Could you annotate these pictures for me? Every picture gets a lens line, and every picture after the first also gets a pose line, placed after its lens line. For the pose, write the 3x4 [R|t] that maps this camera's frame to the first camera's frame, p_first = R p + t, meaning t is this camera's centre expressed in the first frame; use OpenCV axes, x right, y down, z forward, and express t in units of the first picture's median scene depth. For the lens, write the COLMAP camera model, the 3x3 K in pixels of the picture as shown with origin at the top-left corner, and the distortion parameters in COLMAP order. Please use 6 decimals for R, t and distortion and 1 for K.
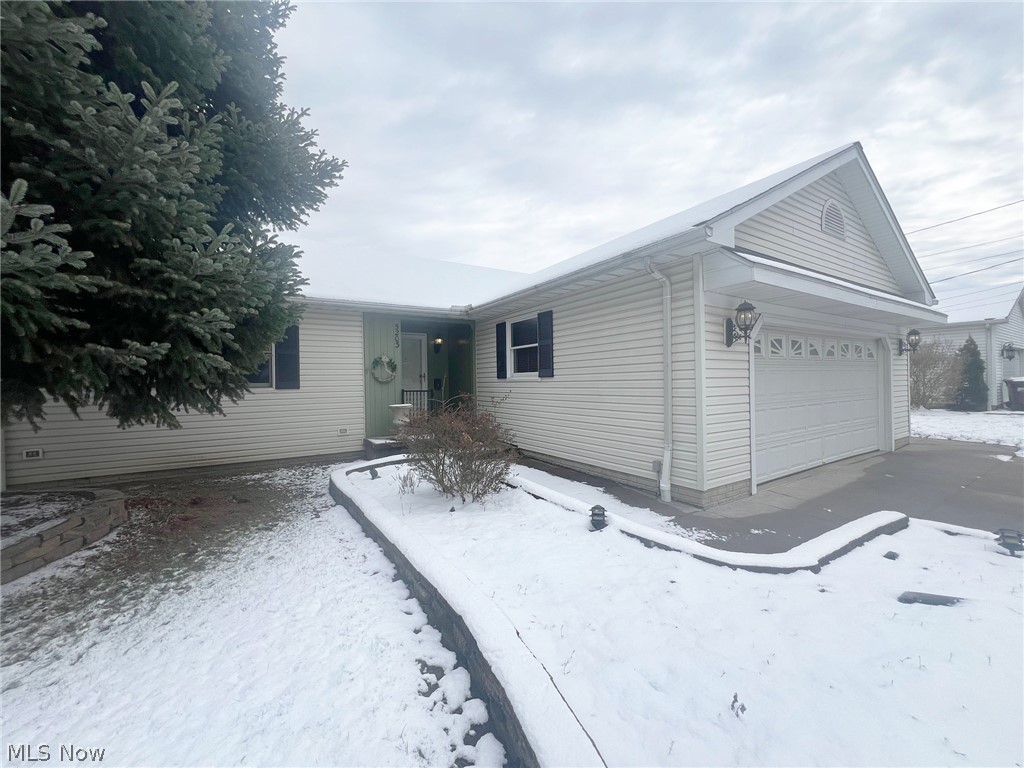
lens RADIAL K [[405.5, 0, 517.0], [0, 405.5, 382.0], [0, 0, 1]] dist [-0.000657, 0.000600]
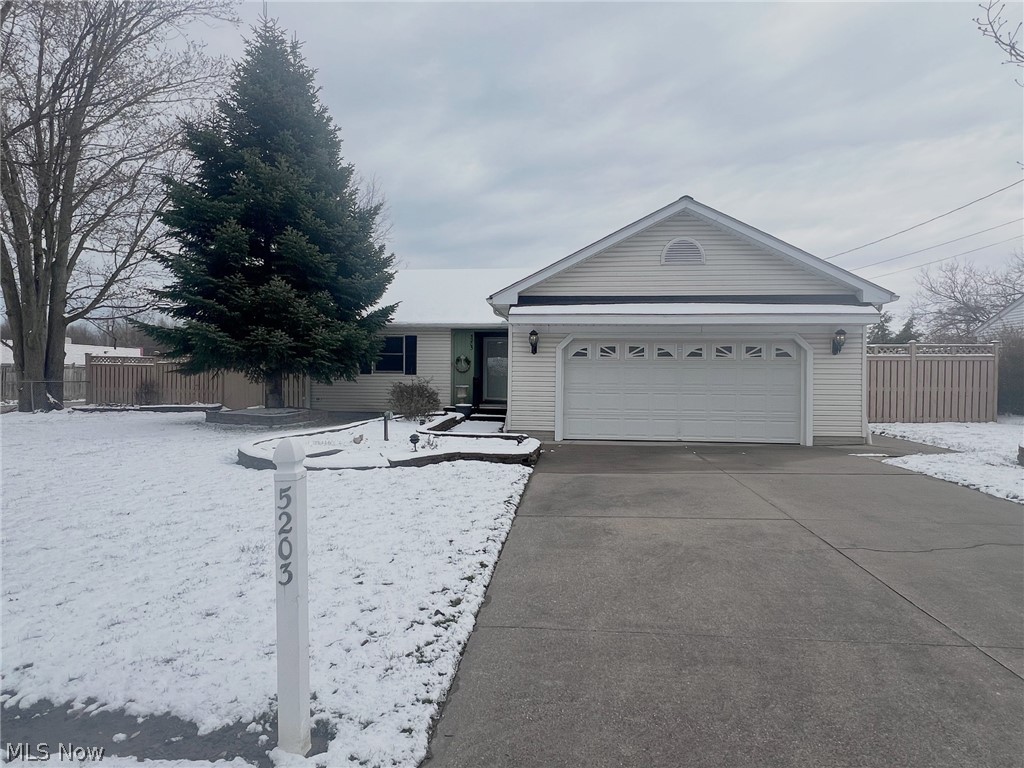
lens RADIAL K [[406.0, 0, 509.3], [0, 406.0, 380.6], [0, 0, 1]] dist [0.000792, -0.000224]
pose [[0.830818, 0.028563, -0.555810, 0.966336], [-0.014441, 0.999452, 0.029776, -0.017472], [0.556356, -0.016712, 0.830776, -0.369966]]
